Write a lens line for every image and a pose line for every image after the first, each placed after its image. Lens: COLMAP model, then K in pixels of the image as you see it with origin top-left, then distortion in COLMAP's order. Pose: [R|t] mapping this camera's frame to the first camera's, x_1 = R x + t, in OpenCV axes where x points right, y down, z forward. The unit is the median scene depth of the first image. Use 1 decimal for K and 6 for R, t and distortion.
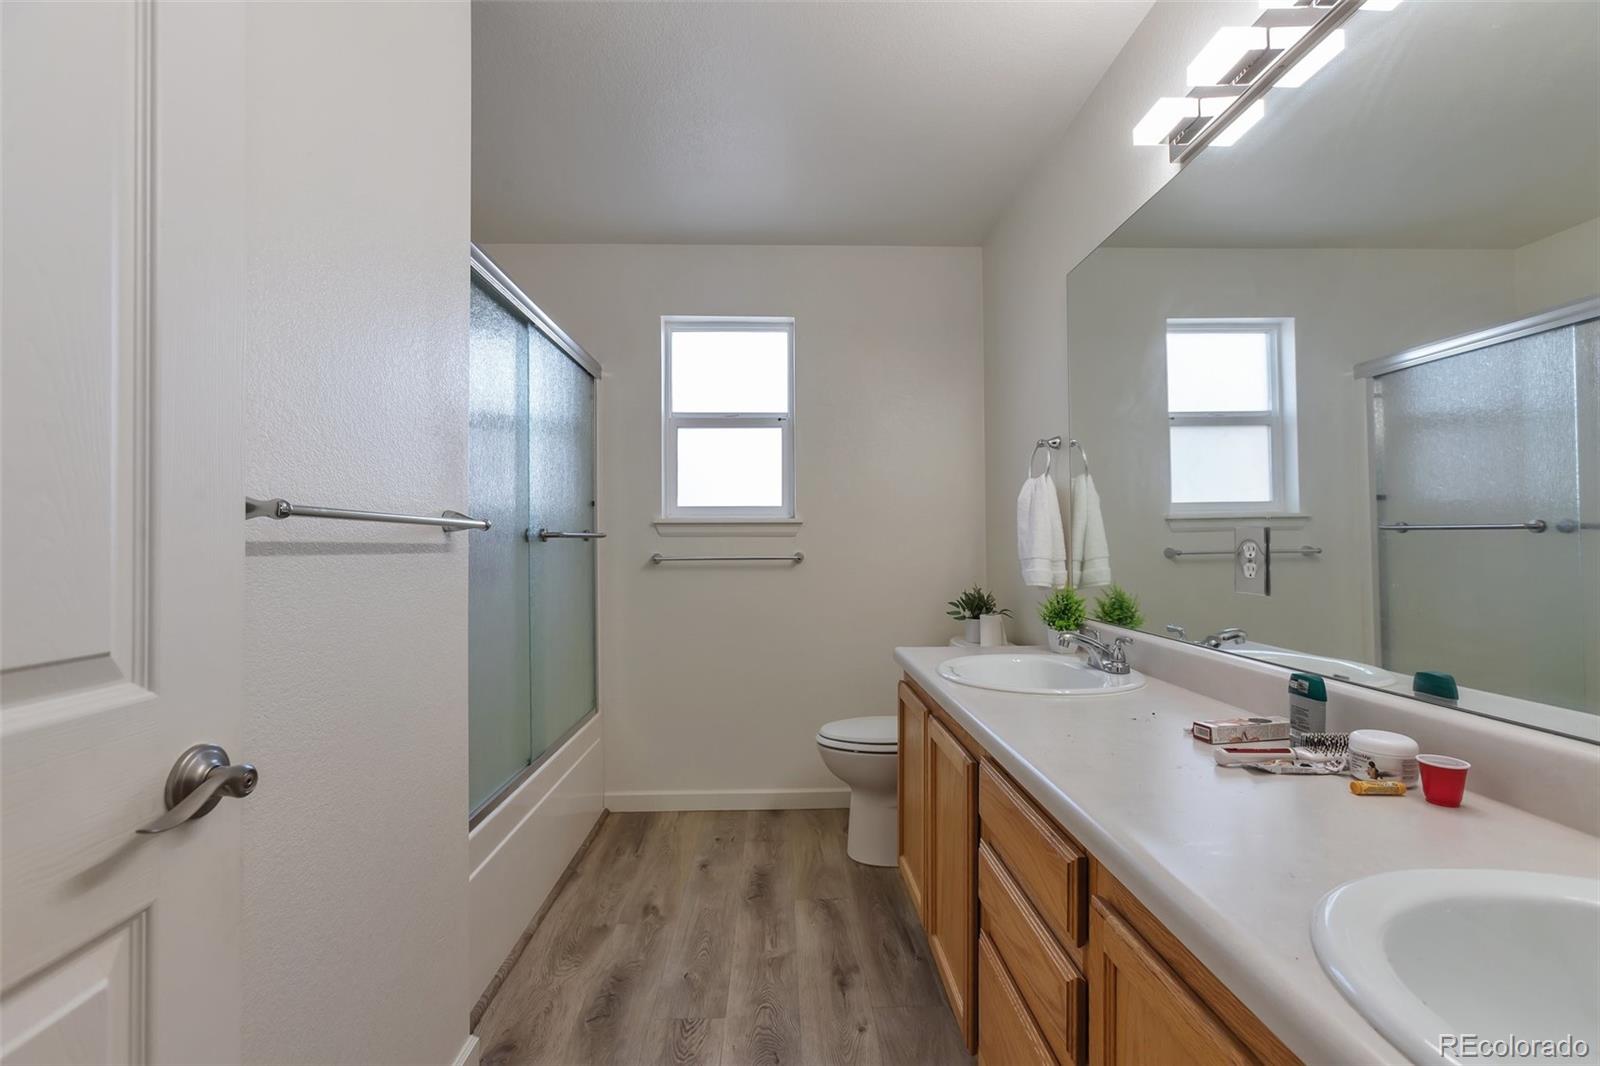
lens RADIAL K [[717.1, 0, 800.0], [0, 717.1, 533.0], [0, 0, 1]] dist [-0.010598, 0.017277]
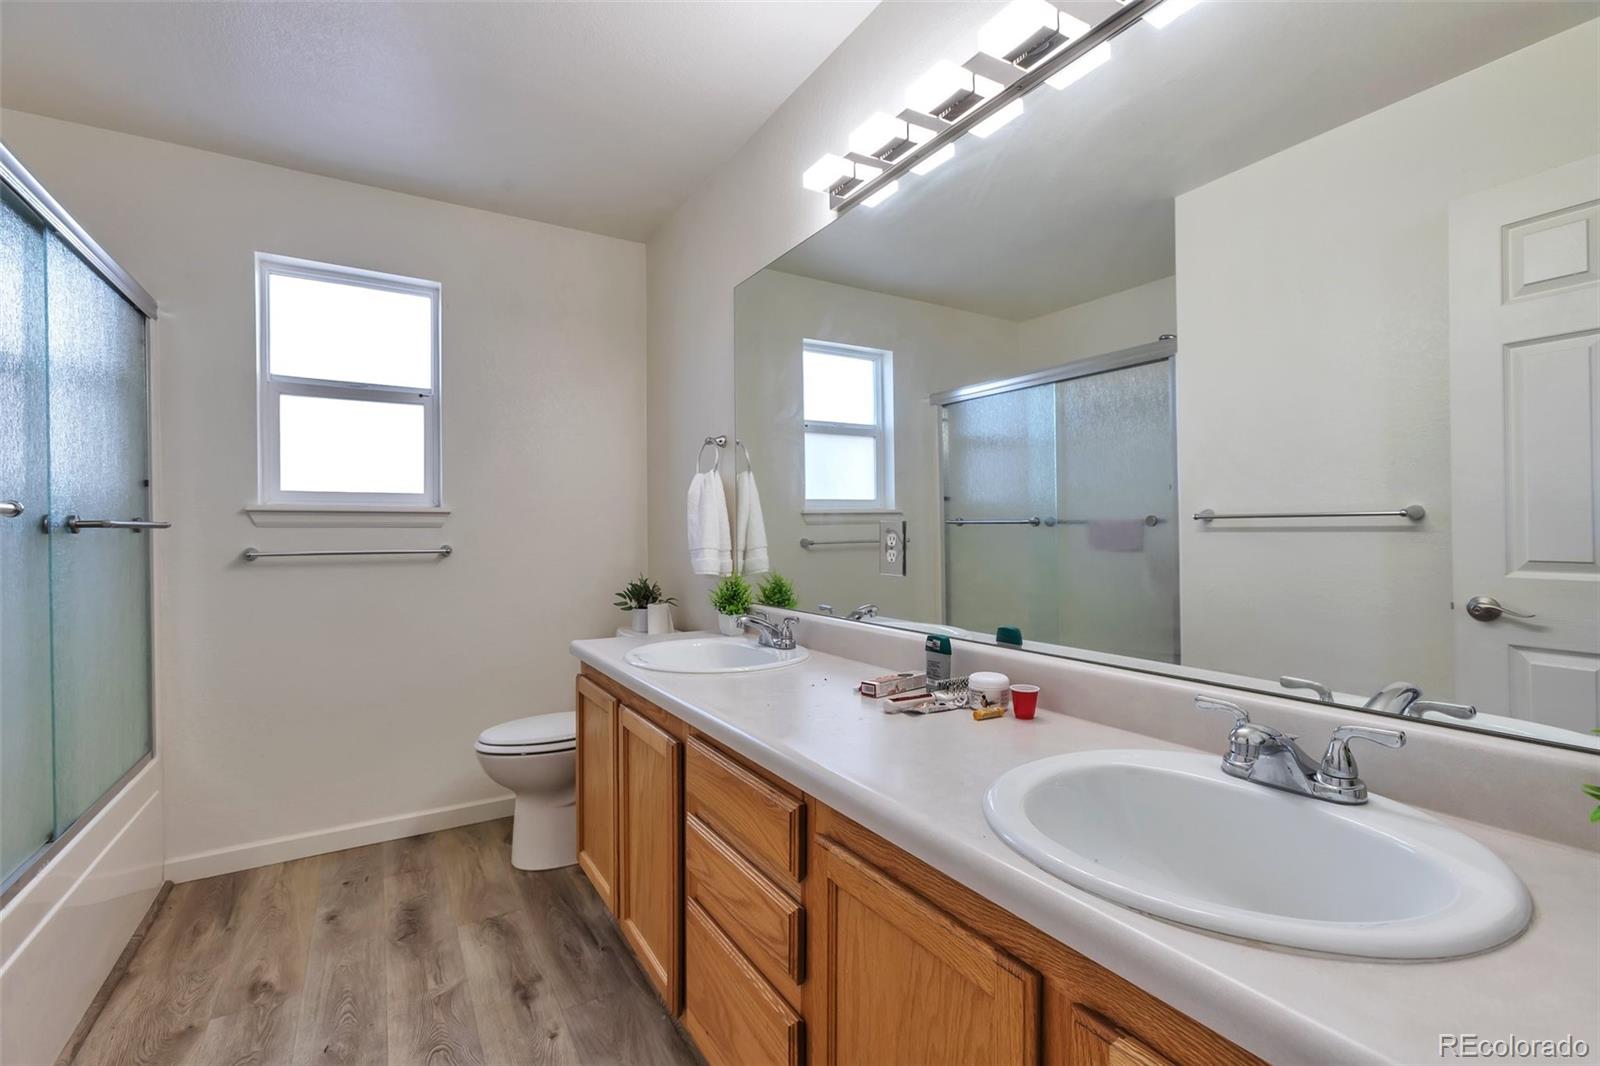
lens RADIAL K [[716.6, 0, 800.0], [0, 716.6, 533.0], [0, 0, 1]] dist [-0.003876, 0.009958]
pose [[0.872744, -0.000750, 0.488178, -0.072541], [-0.004939, 0.999934, 0.010364, 0.000239], [-0.488154, -0.011456, 0.872682, -0.002817]]
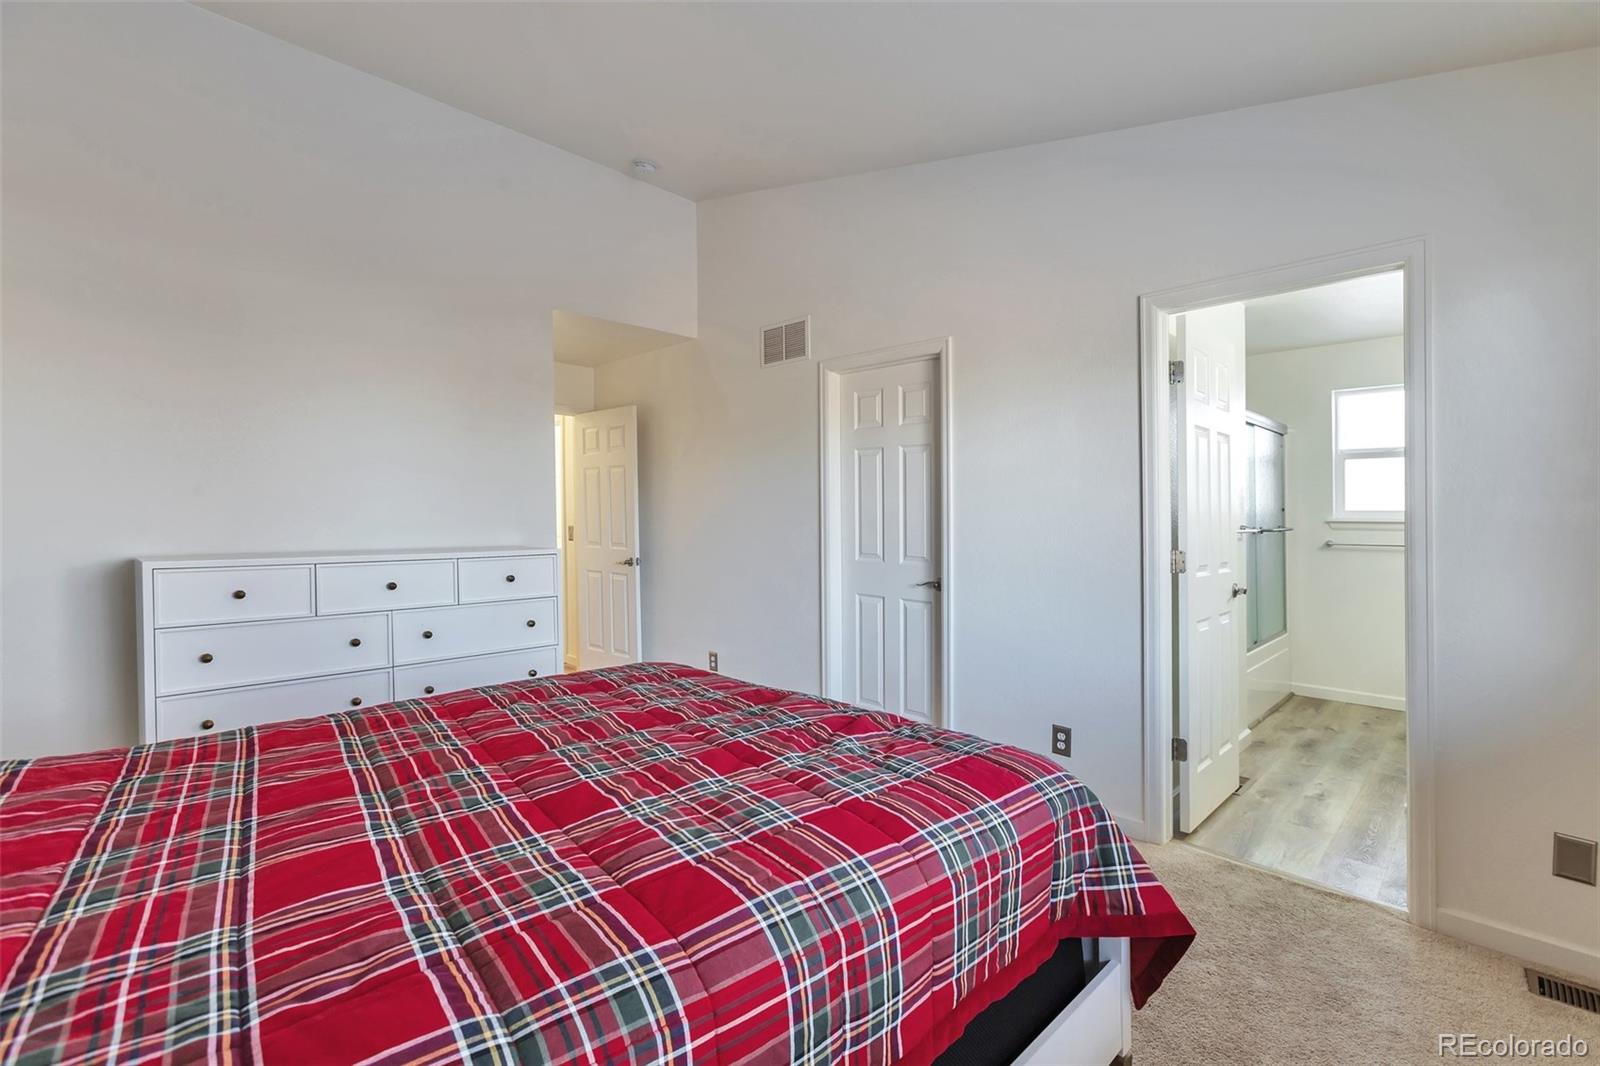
lens RADIAL K [[717.1, 0, 800.0], [0, 717.1, 533.0], [0, 0, 1]] dist [-0.010598, 0.017277]
pose [[0.694394, 0.005957, -0.719570, 0.178802], [0.010154, 0.999785, 0.018075, -0.039062], [0.719523, -0.019858, 0.694184, -1.301771]]
